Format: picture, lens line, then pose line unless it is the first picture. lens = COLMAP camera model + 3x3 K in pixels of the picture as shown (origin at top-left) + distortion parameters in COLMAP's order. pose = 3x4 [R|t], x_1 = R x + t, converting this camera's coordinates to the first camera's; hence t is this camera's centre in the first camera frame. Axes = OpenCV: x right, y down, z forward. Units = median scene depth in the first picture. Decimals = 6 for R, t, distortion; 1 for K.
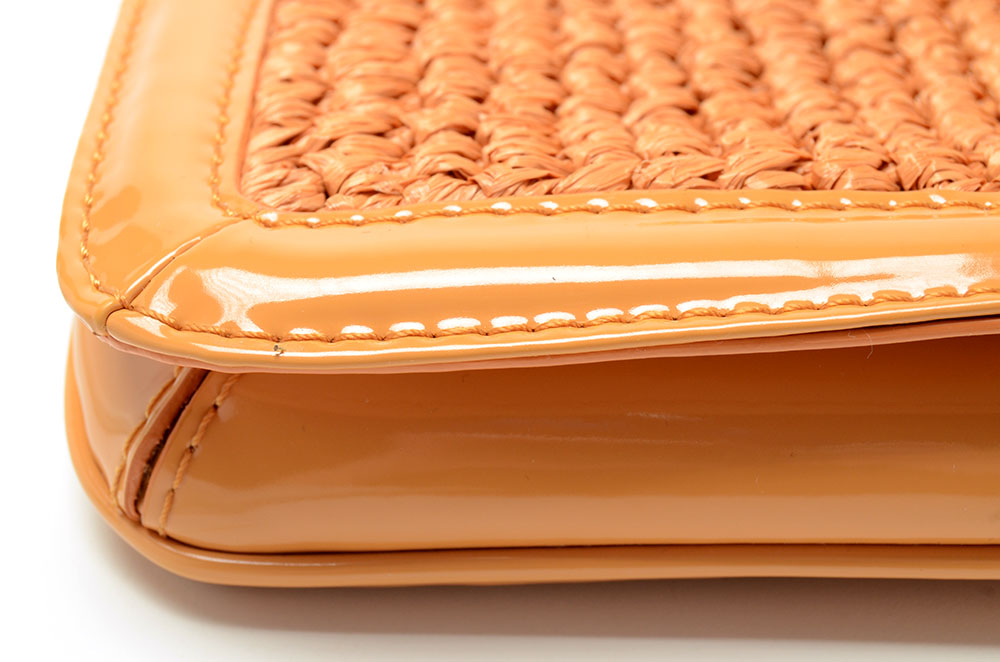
lens RADIAL K [[2331.0, 0, 500.0], [0, 2331.0, 331.0], [0, 0, 1]] dist [-0.016134, -0.037505]
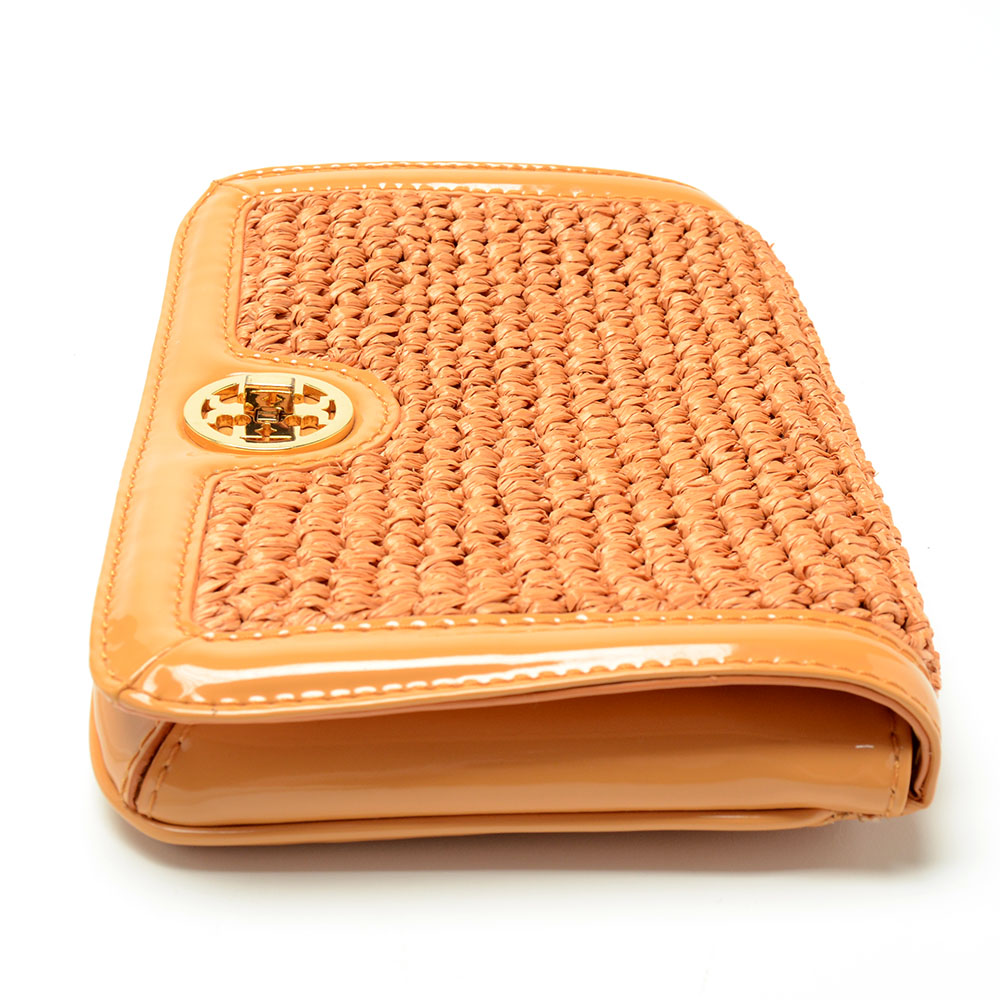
lens RADIAL K [[2146.9, 0, 500.0], [0, 2146.9, 500.0], [0, 0, 1]] dist [-0.052881, -0.184594]
pose [[0.999310, -0.018161, 0.032398, 0.069405], [0.020701, 0.996591, -0.079858, -0.015789], [-0.030837, 0.080473, 0.996280, -0.622927]]
